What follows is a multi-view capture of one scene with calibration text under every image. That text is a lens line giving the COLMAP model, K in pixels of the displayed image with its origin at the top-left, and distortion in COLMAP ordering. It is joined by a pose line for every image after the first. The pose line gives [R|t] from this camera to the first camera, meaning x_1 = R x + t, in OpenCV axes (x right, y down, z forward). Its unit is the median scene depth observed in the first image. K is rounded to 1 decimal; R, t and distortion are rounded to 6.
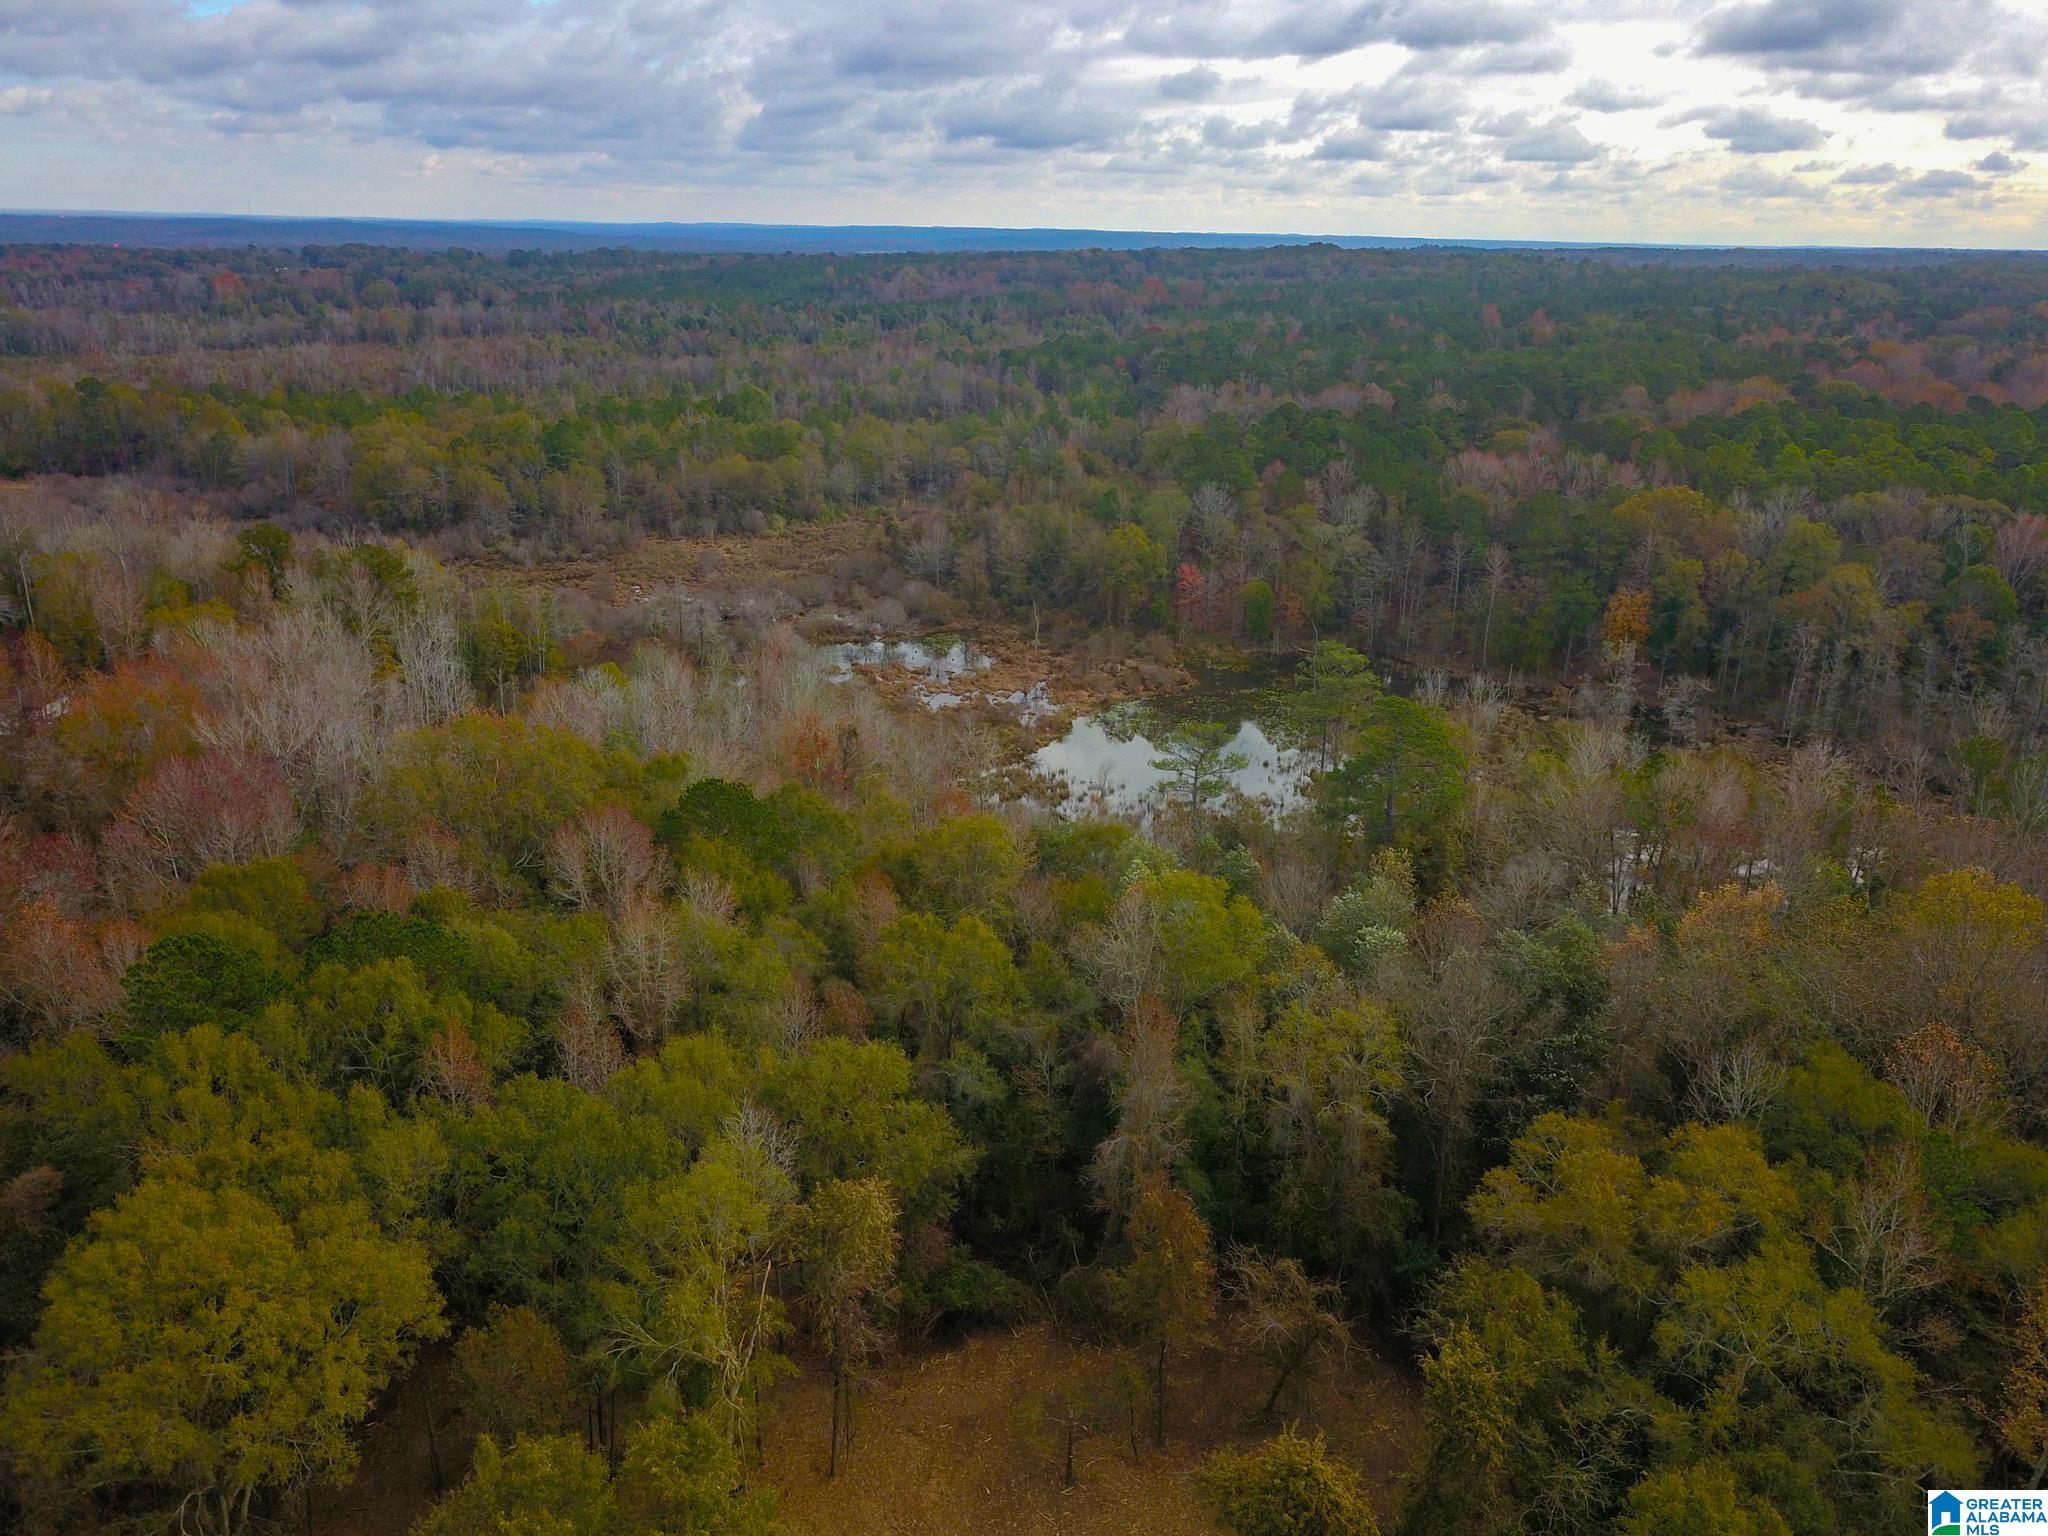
lens RADIAL K [[1557.4, 0, 1024.0], [0, 1557.4, 768.0], [0, 0, 1]] dist [0.041902, -0.059498]
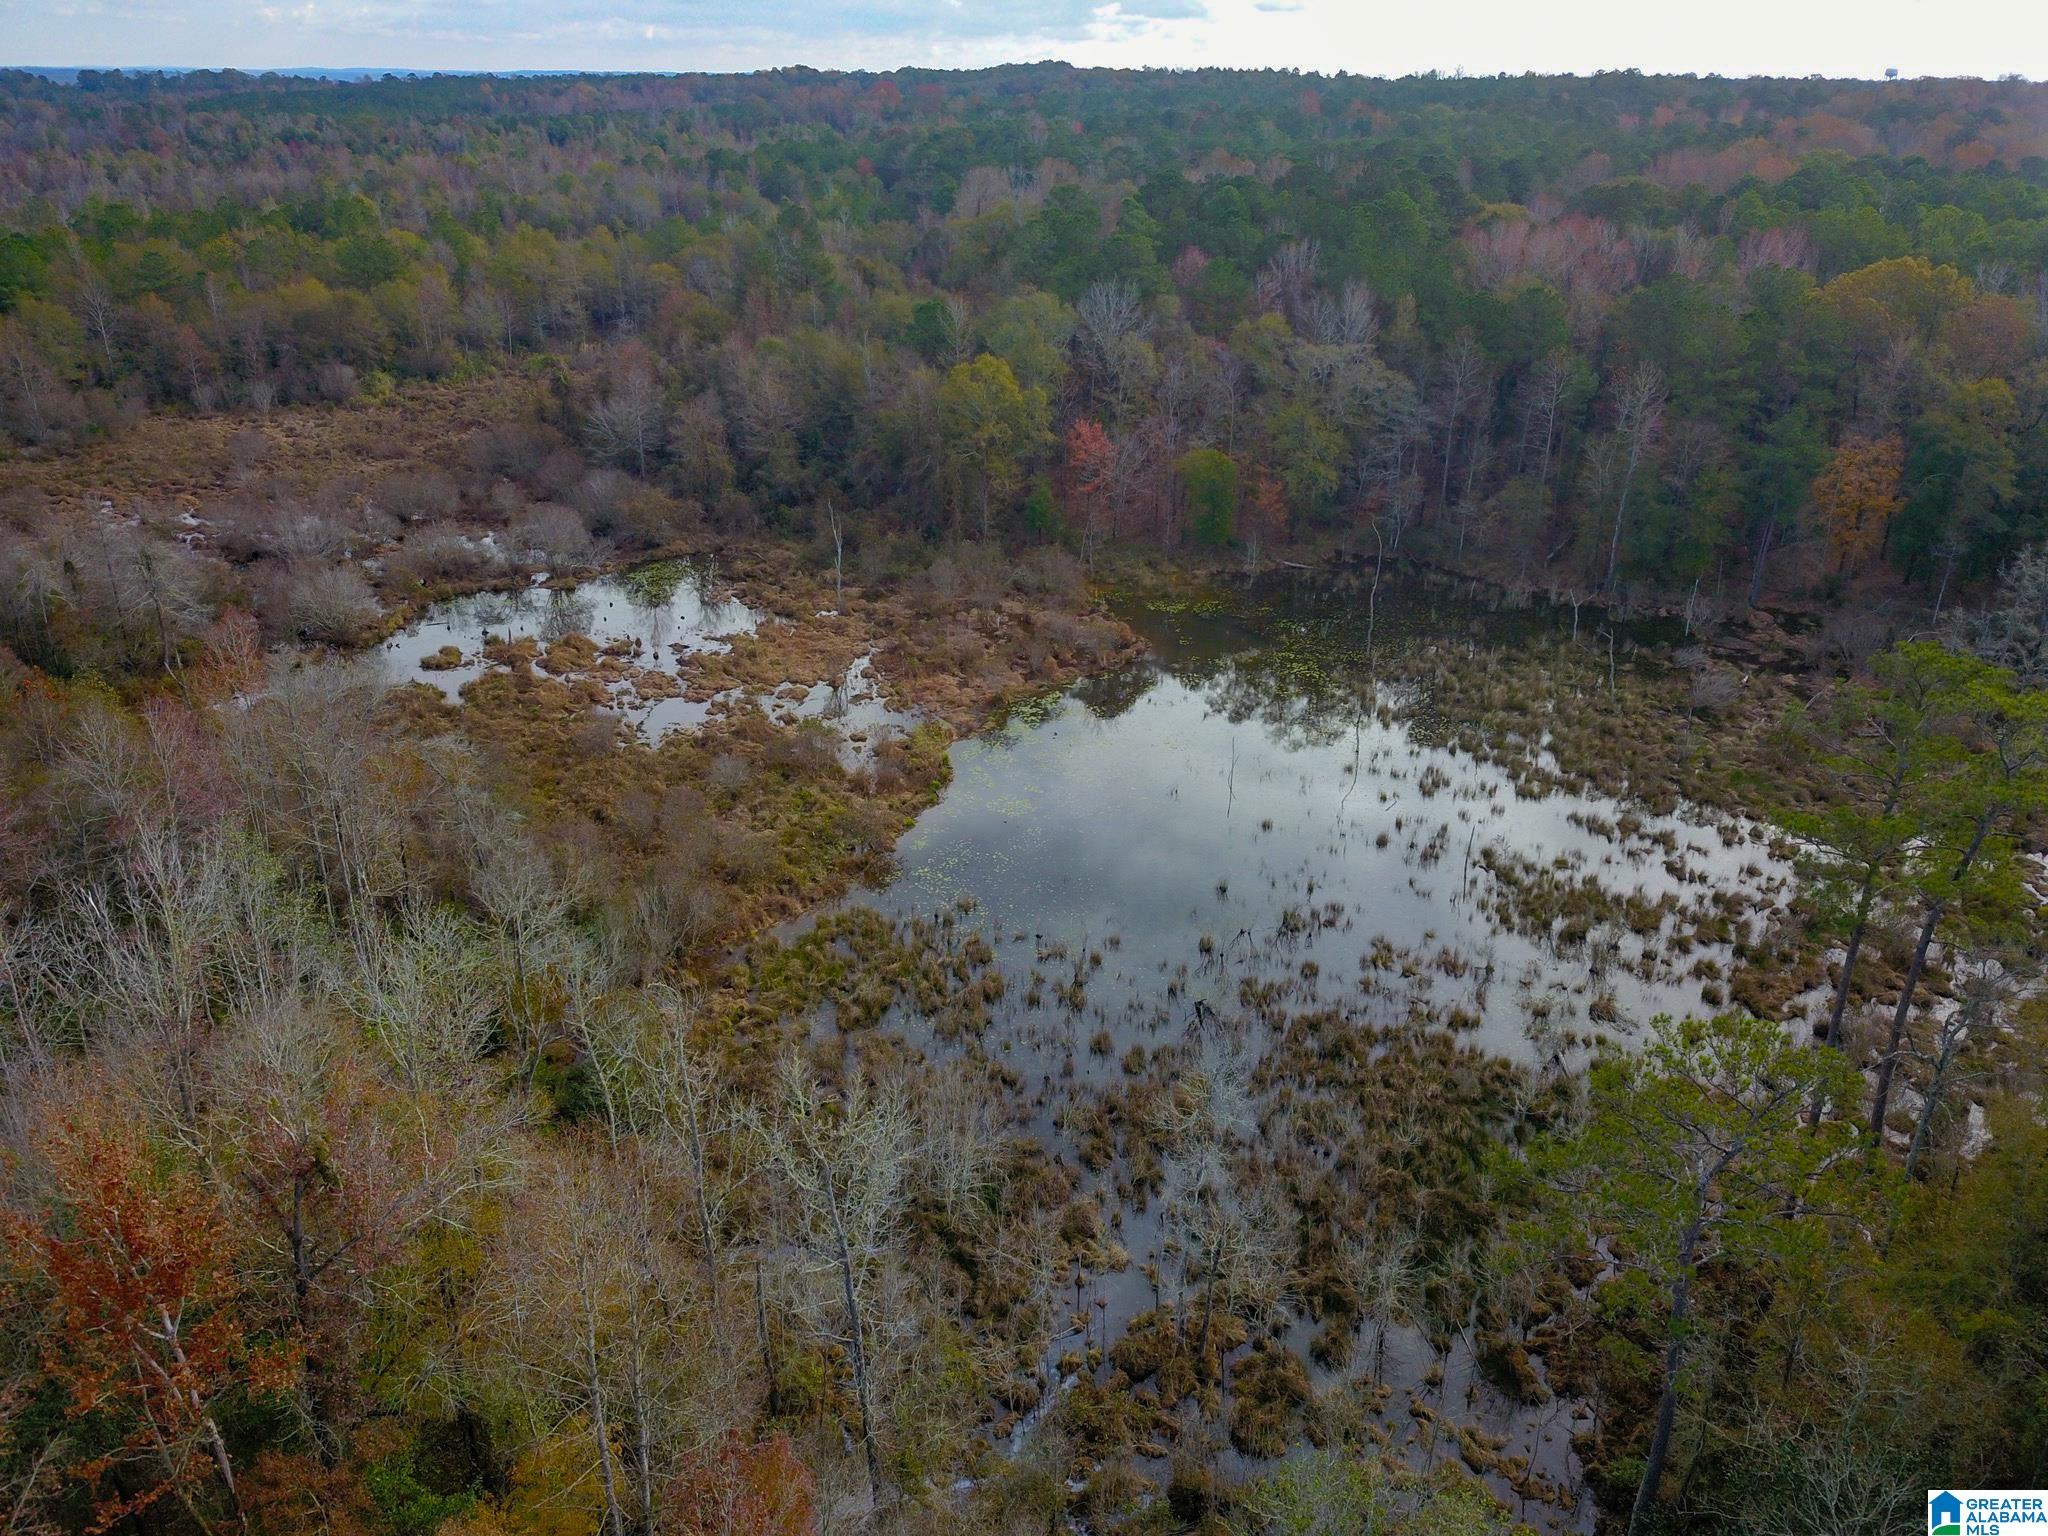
lens RADIAL K [[1566.6, 0, 1024.0], [0, 1566.6, 768.0], [0, 0, 1]] dist [-0.000232, 0.021656]
pose [[0.983787, -0.076498, 0.162206, -0.019696], [0.062710, 0.994101, 0.088492, -0.053532], [-0.168018, -0.076885, 0.982781, 0.404555]]
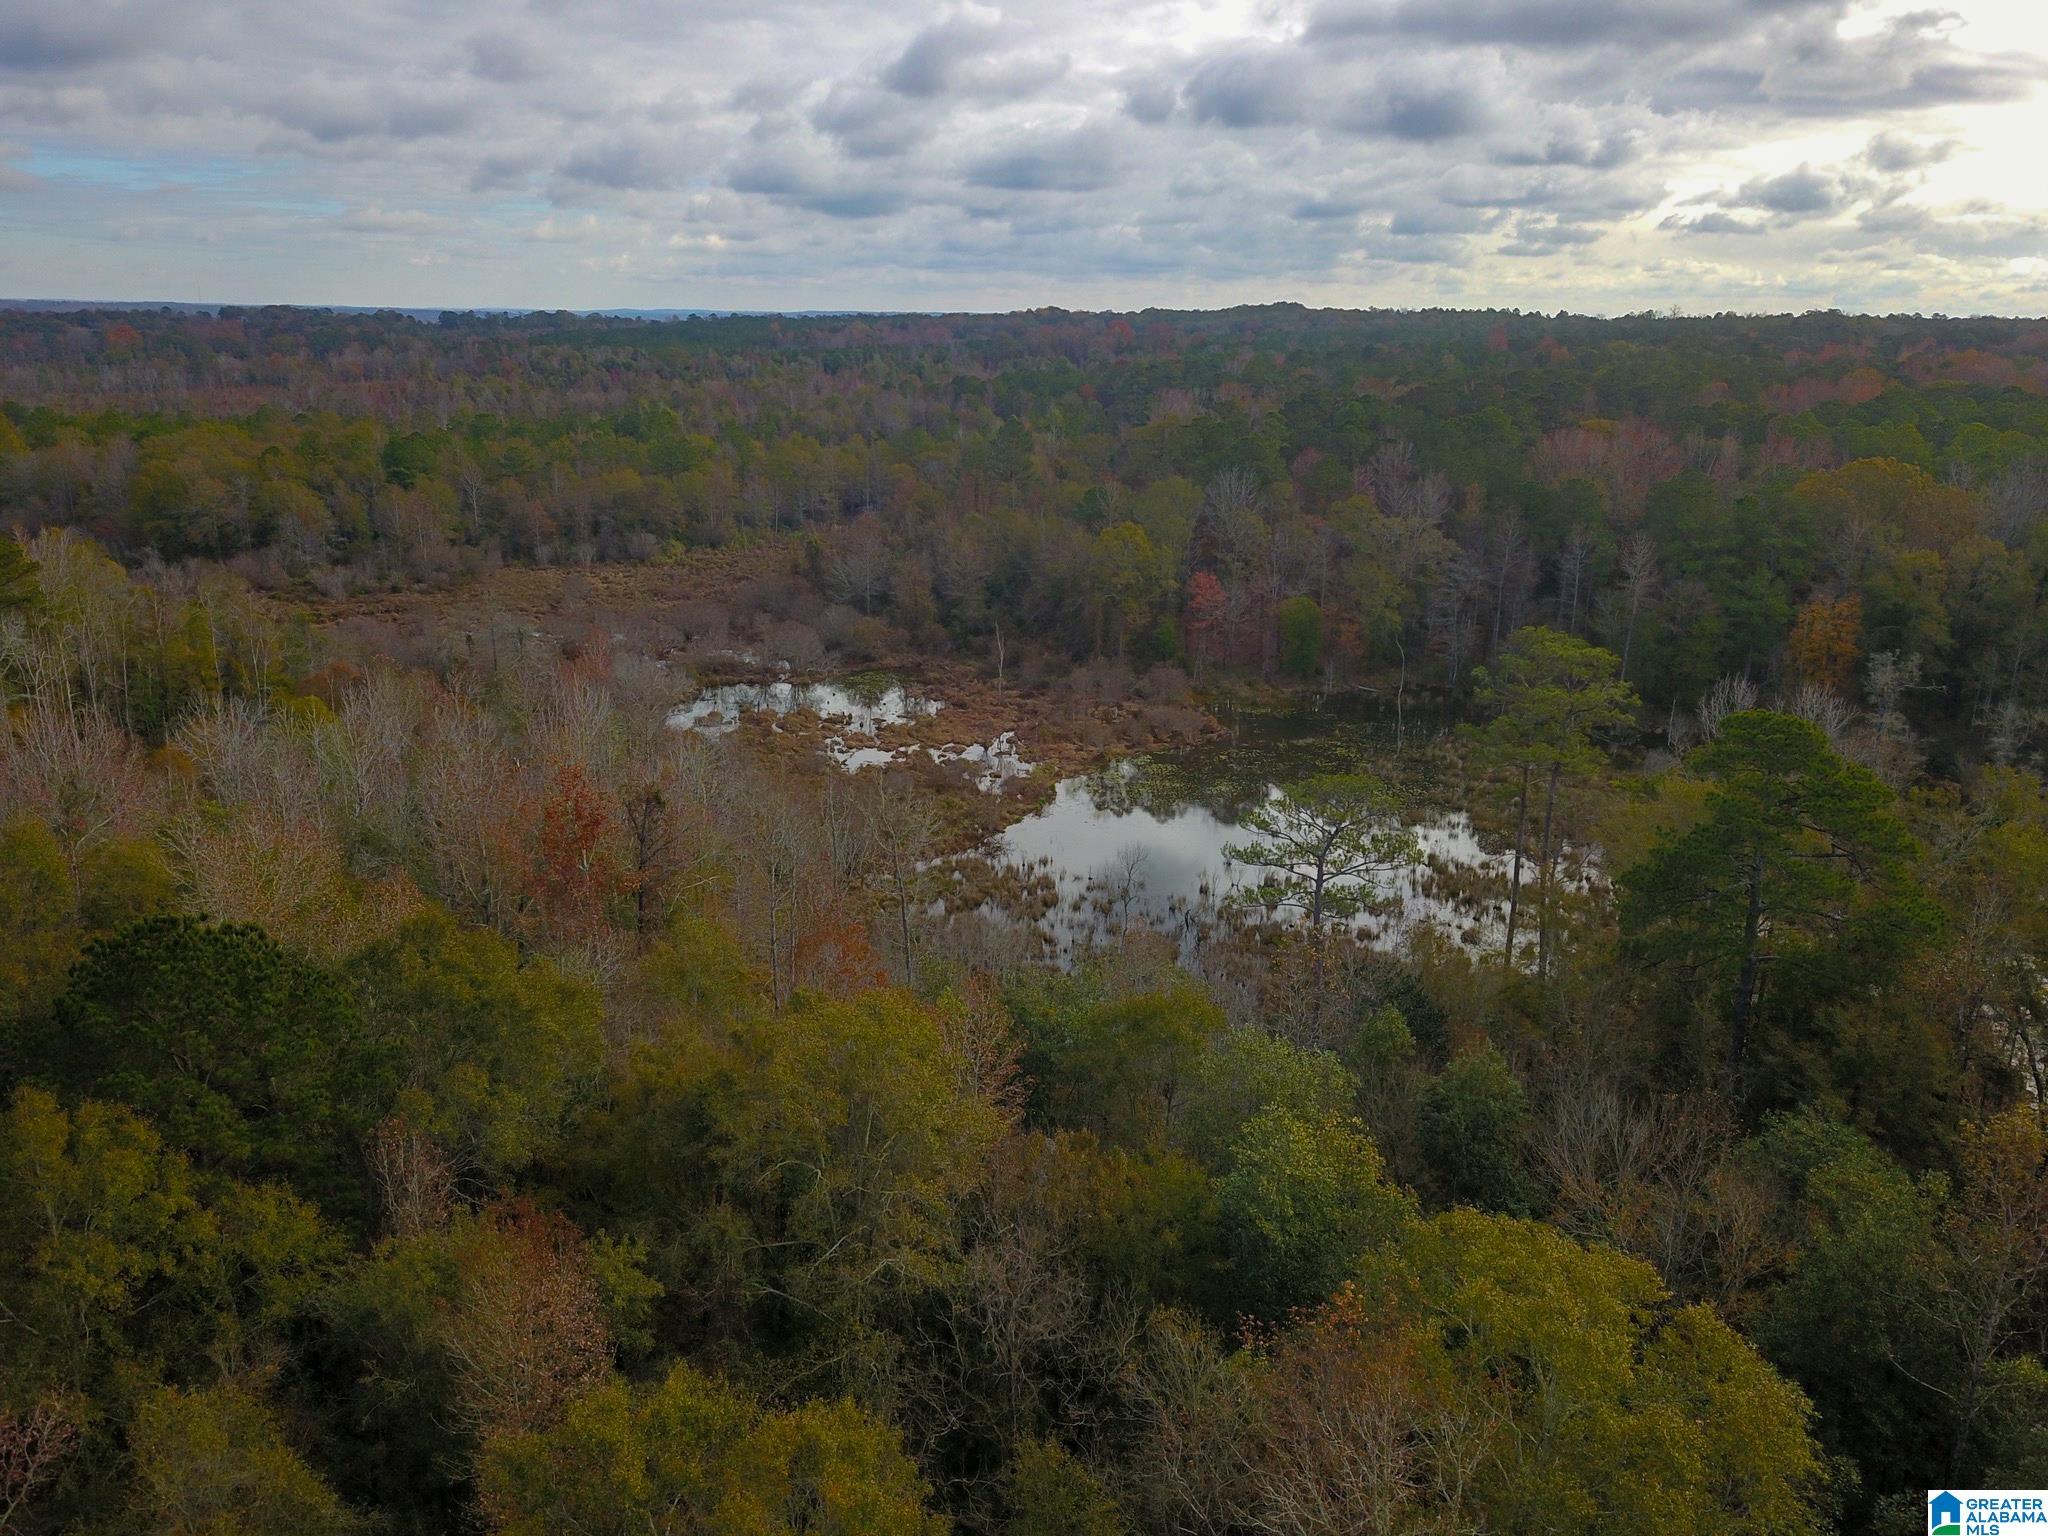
lens RADIAL K [[1557.4, 0, 1024.0], [0, 1557.4, 768.0], [0, 0, 1]] dist [0.041902, -0.059498]
pose [[0.999614, -0.010444, 0.025740, 0.000061], [0.011733, 0.998656, -0.050474, -0.002828], [-0.025178, 0.050756, 0.998394, 0.256028]]
